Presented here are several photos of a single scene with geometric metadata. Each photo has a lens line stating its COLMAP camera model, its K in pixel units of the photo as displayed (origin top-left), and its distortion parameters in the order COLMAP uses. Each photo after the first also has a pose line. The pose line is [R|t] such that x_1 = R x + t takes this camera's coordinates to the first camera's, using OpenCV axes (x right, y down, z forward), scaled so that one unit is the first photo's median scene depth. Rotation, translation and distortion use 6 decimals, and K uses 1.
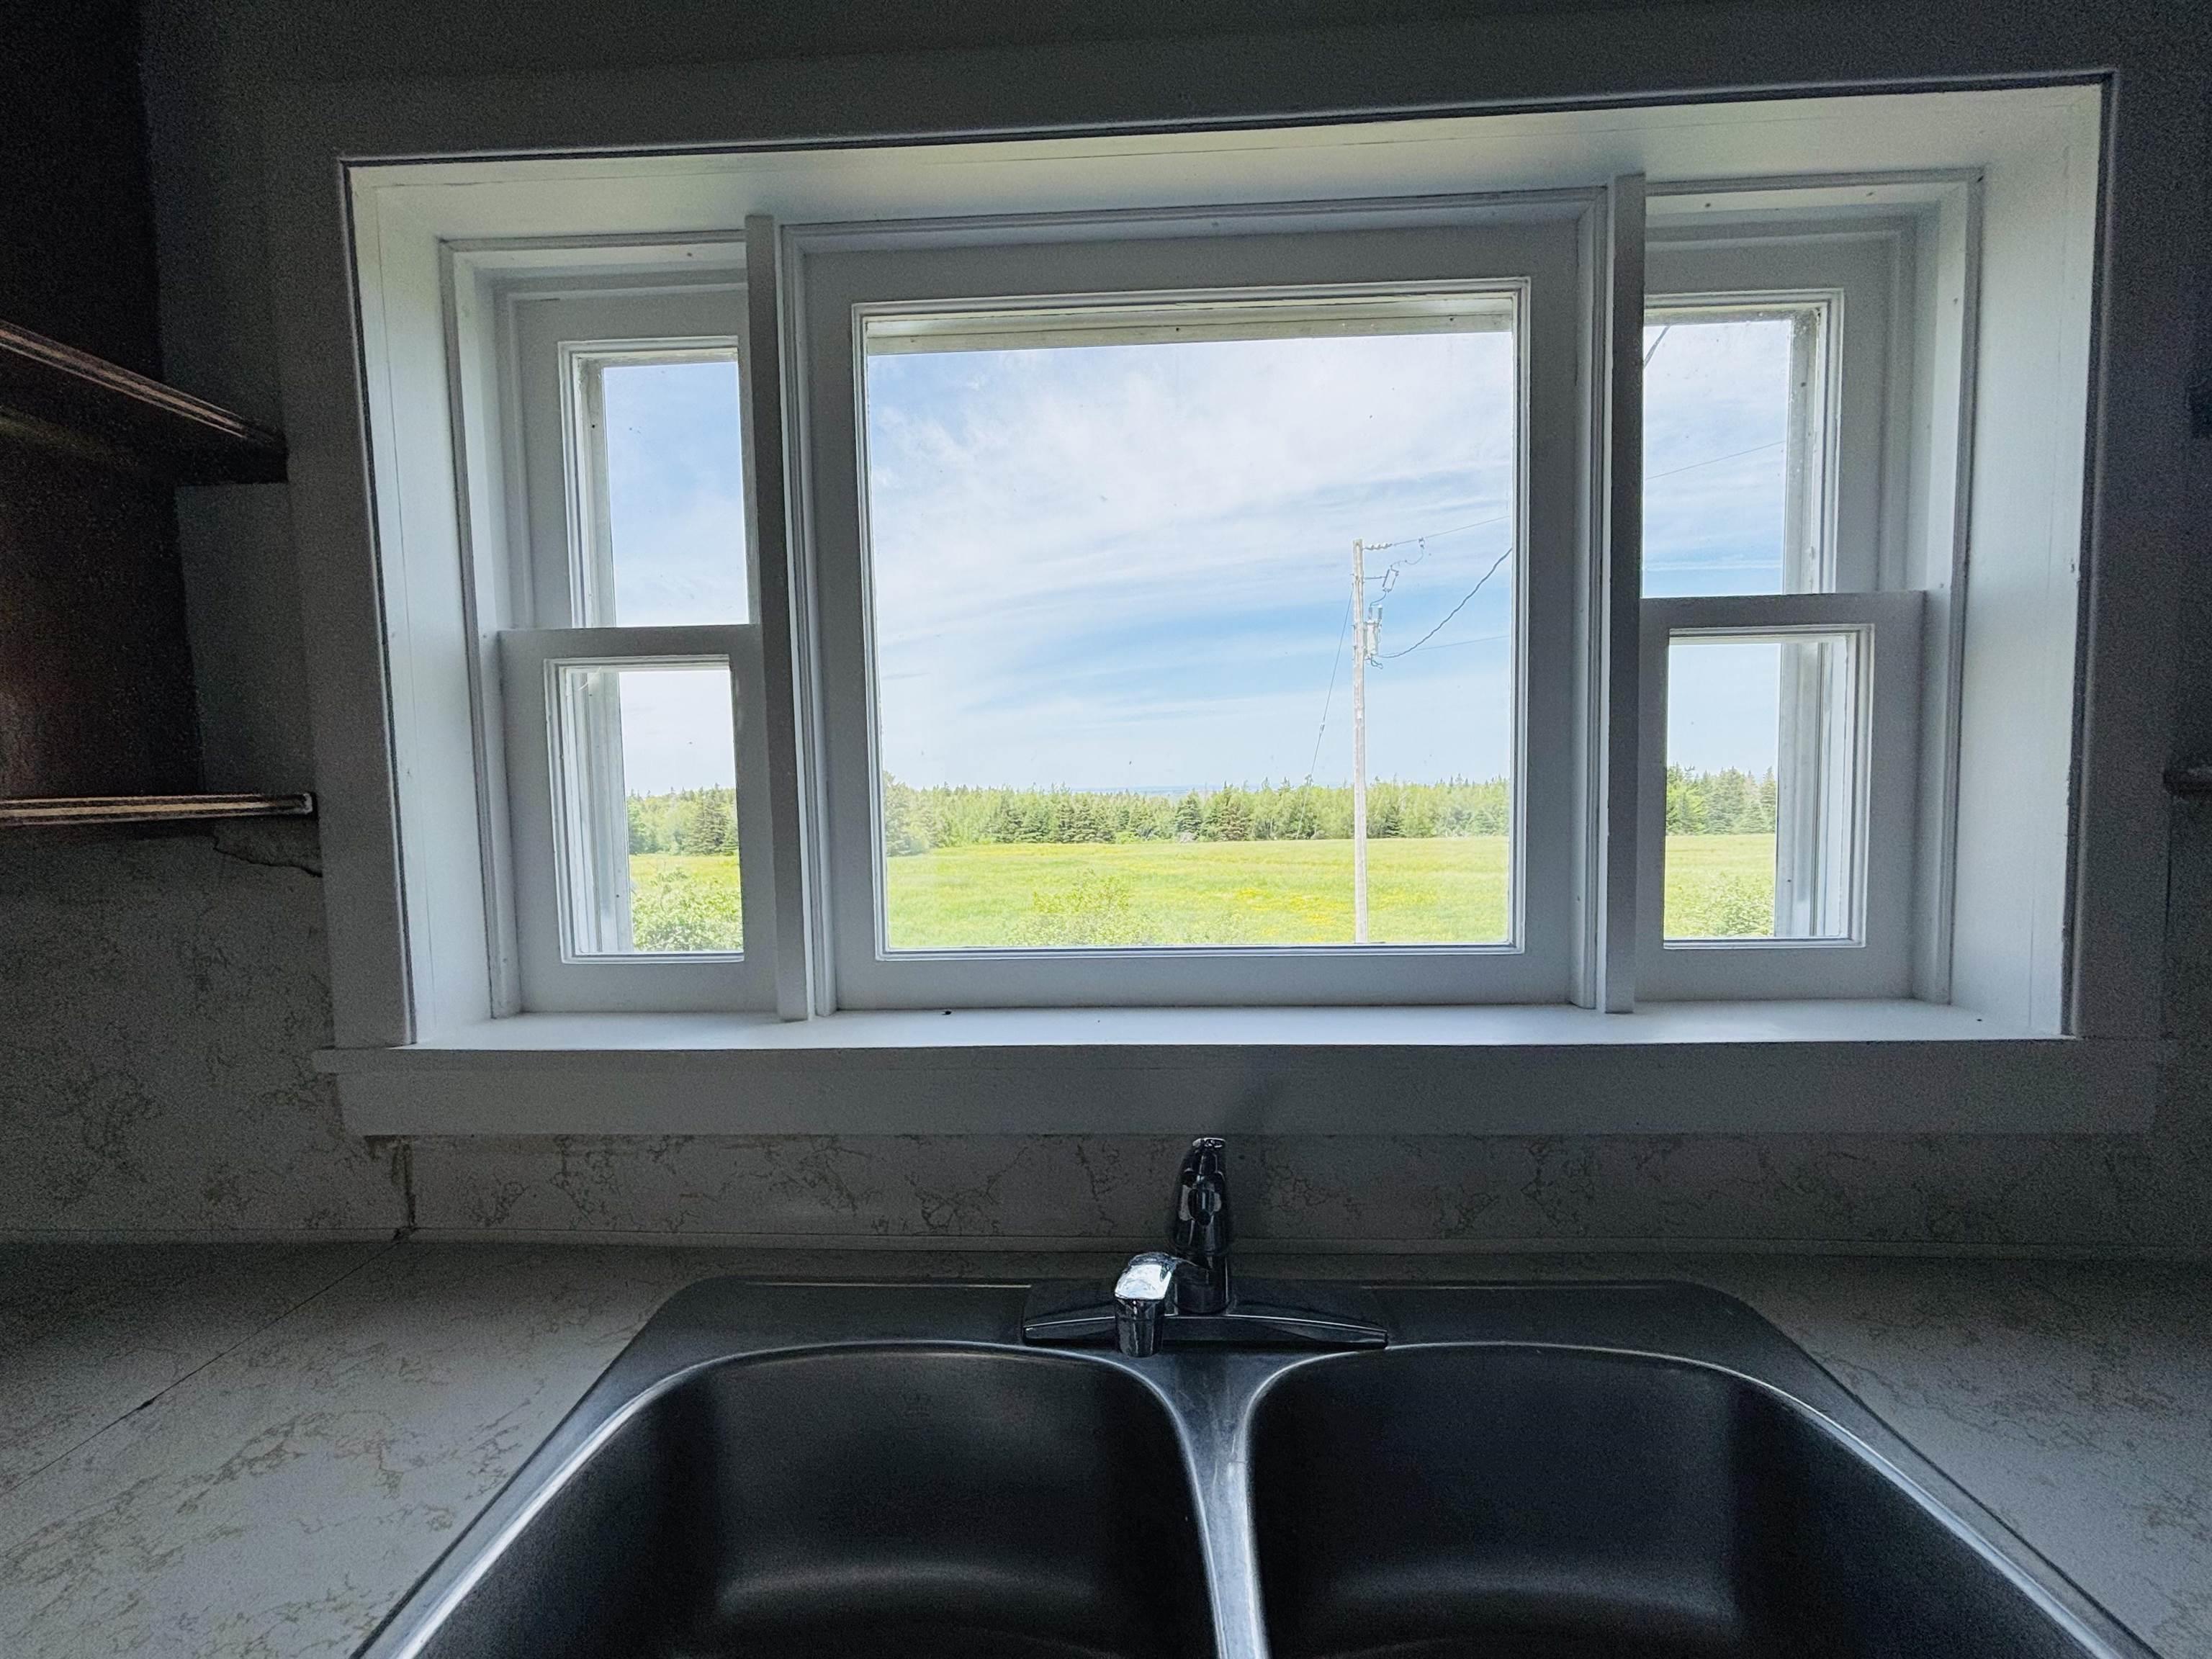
lens RADIAL K [[869.9, 0, 1094.7], [0, 869.9, 834.3], [0, 0, 1]] dist [0.023411, -0.010760]
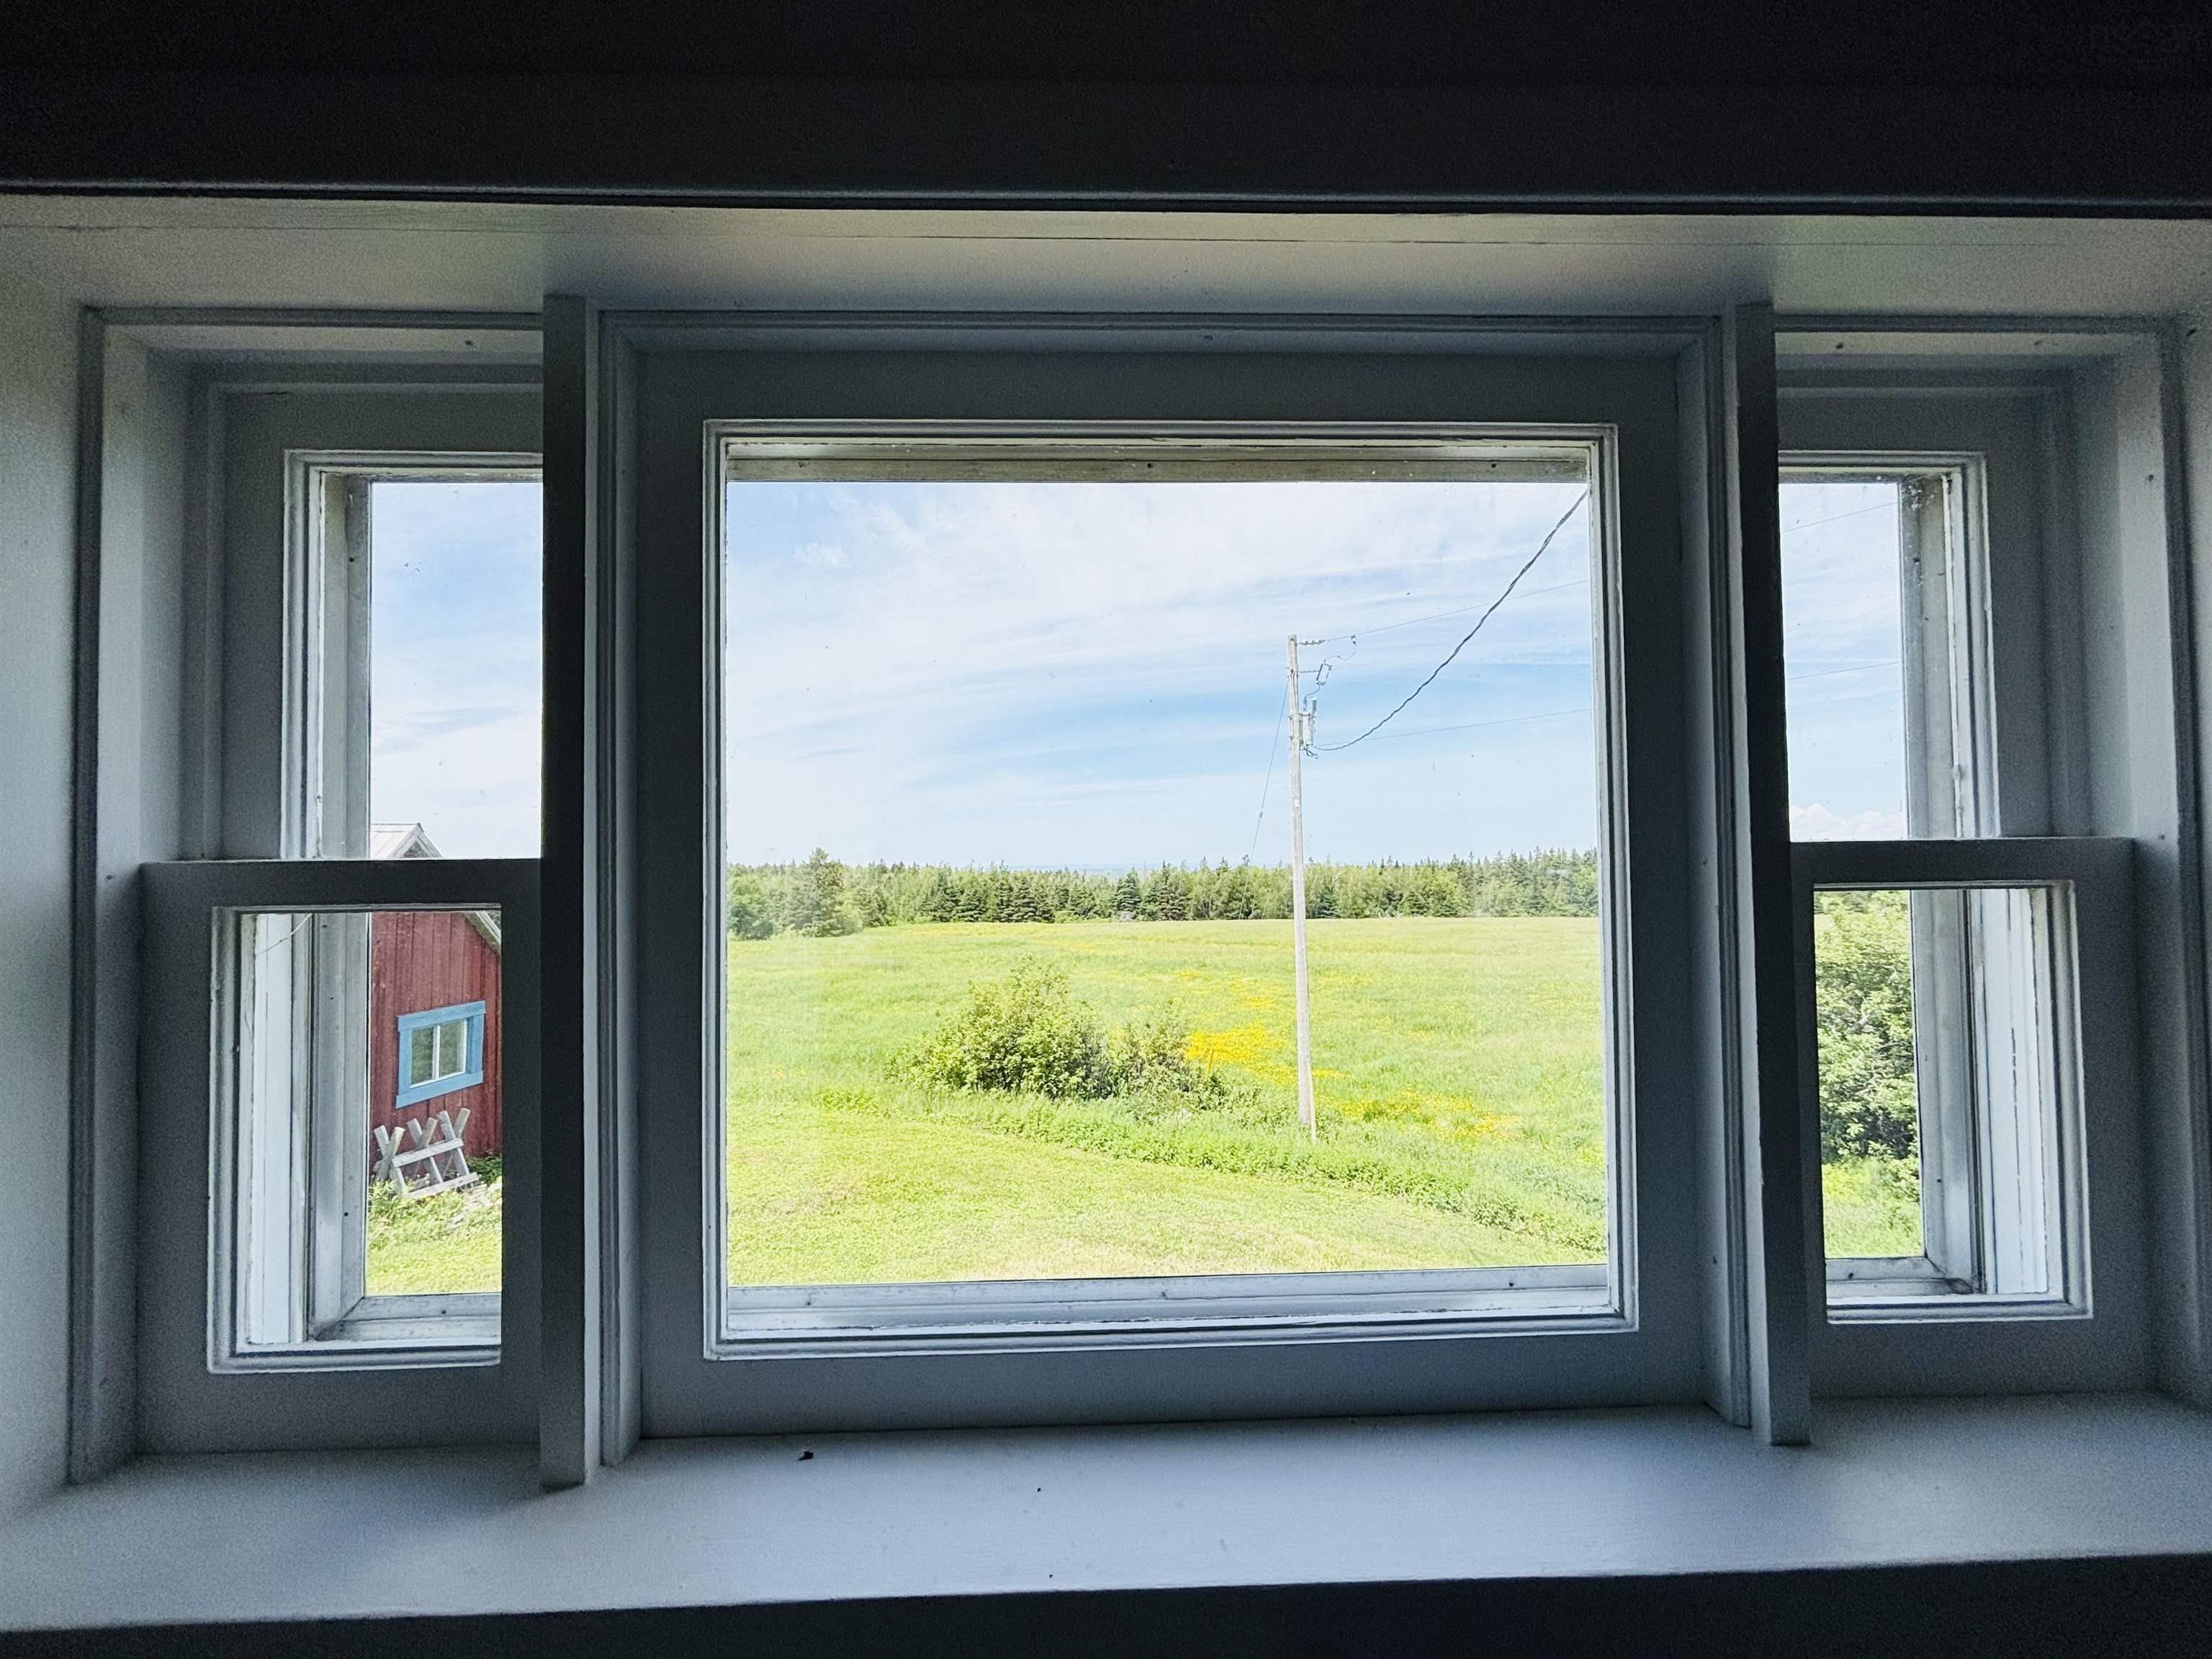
lens RADIAL K [[869.9, 0, 1094.7], [0, 869.9, 834.3], [0, 0, 1]] dist [0.023411, -0.010760]
pose [[0.997540, 0.008402, 0.069594, -0.005078], [-0.002229, 0.996090, -0.088316, -0.182649], [-0.070064, 0.087944, 0.993658, 0.264748]]
